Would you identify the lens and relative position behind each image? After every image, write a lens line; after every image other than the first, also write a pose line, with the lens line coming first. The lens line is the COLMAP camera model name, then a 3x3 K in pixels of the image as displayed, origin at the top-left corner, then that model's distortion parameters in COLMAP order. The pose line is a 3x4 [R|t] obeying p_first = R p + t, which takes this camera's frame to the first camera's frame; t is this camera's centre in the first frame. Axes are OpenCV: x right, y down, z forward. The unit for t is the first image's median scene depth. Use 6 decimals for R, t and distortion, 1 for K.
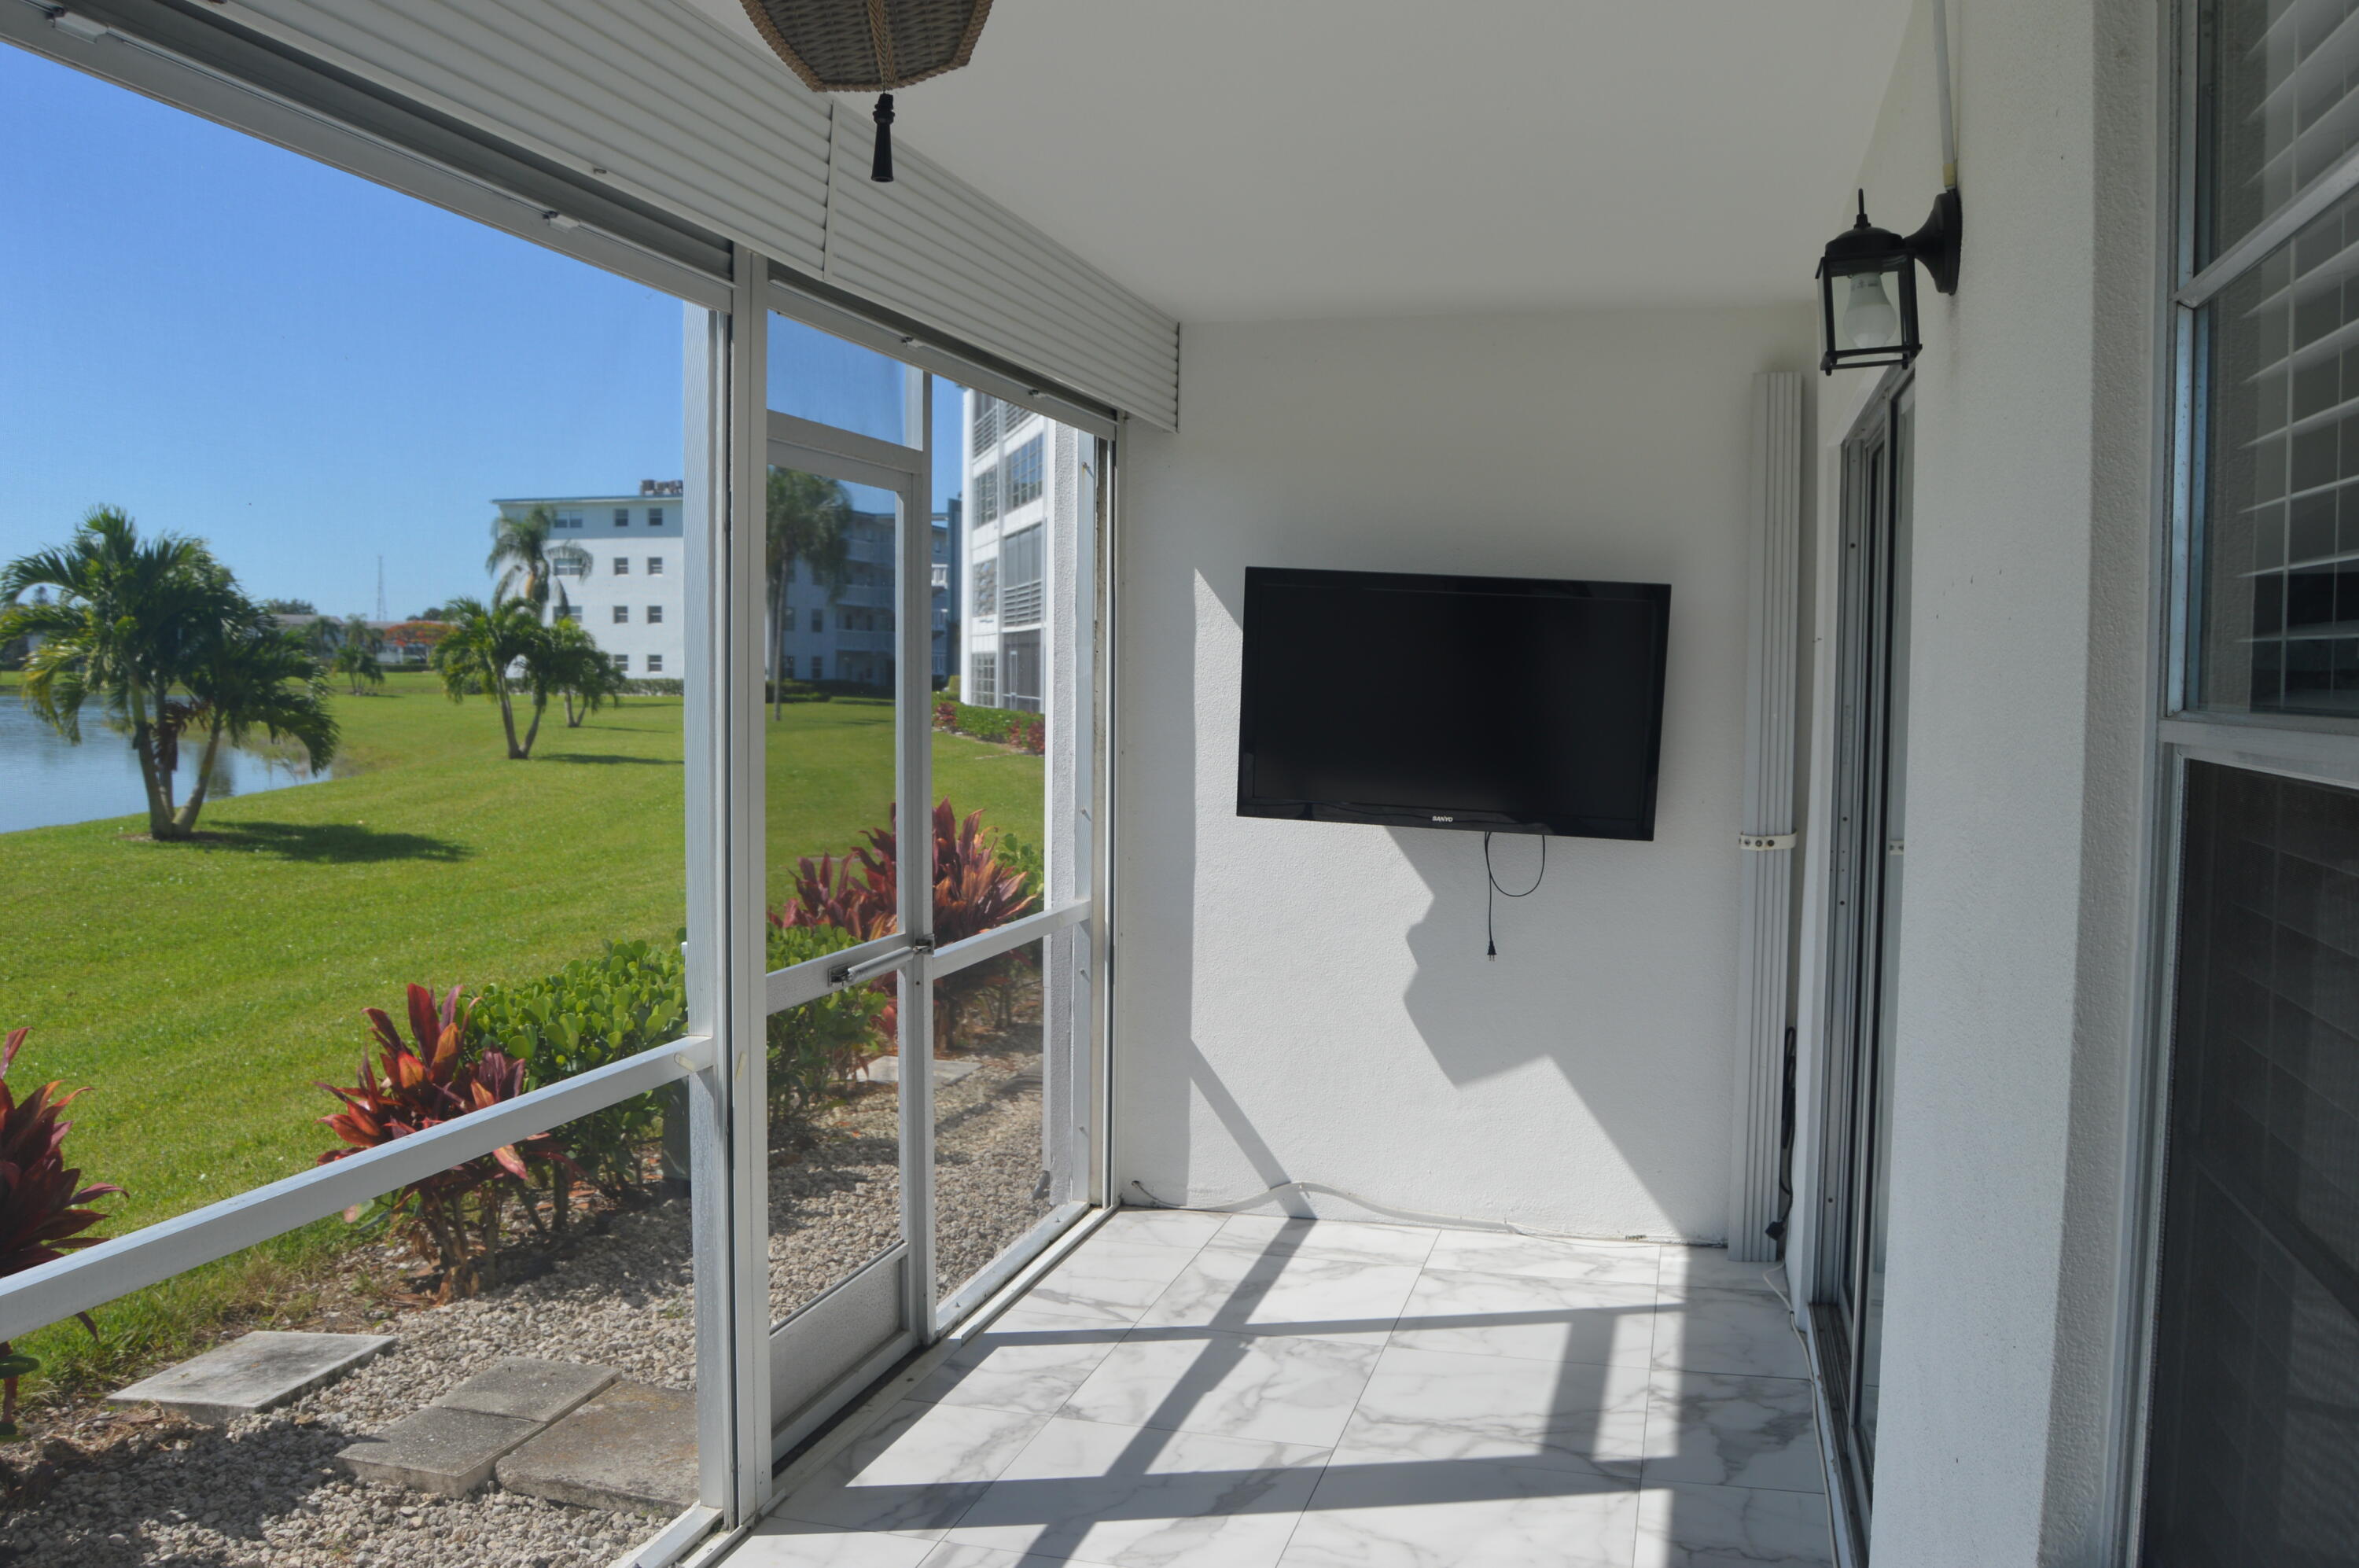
lens RADIAL K [[1867.6, 0, 1180.0], [0, 1867.6, 792.8], [0, 0, 1]] dist [-0.093686, 0.039225]
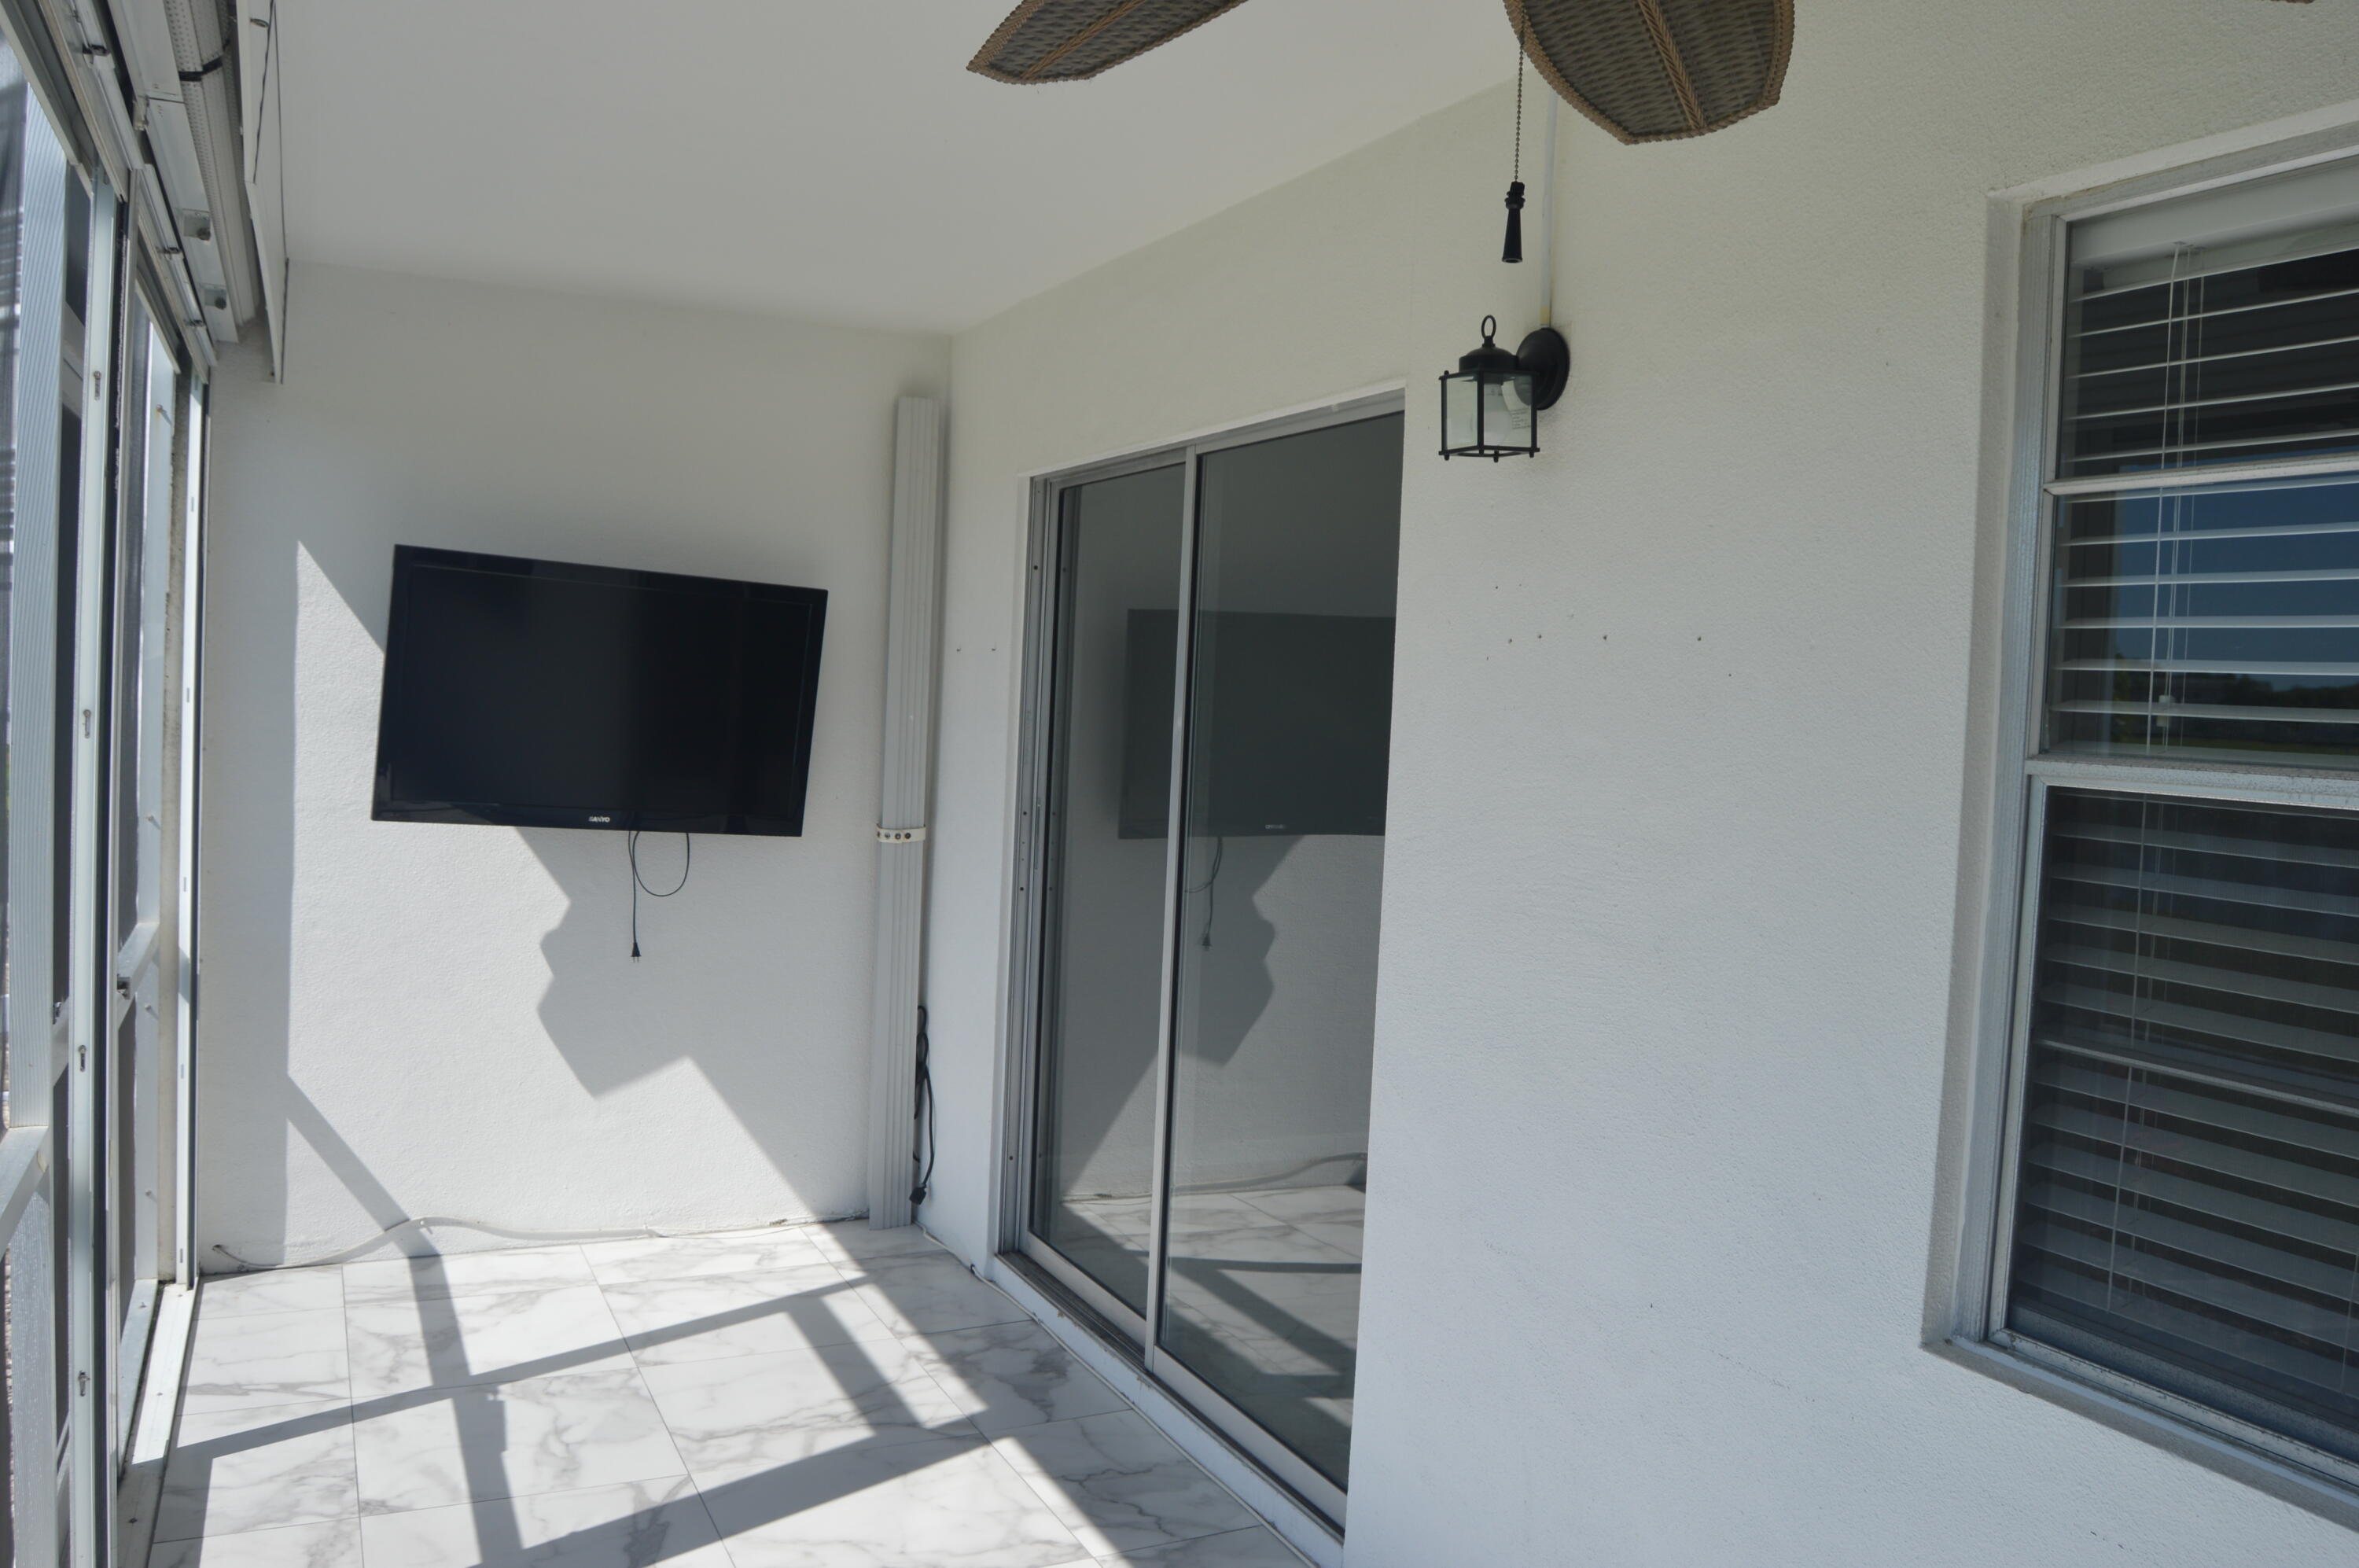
lens RADIAL K [[1867.6, 0, 1177.8], [0, 1867.6, 781.9], [0, 0, 1]] dist [-0.093686, 0.039225]
pose [[0.752496, -0.008287, 0.658545, -0.270461], [0.005887, 0.999966, 0.005857, -0.009382], [-0.658571, -0.000531, 0.752519, 0.082024]]
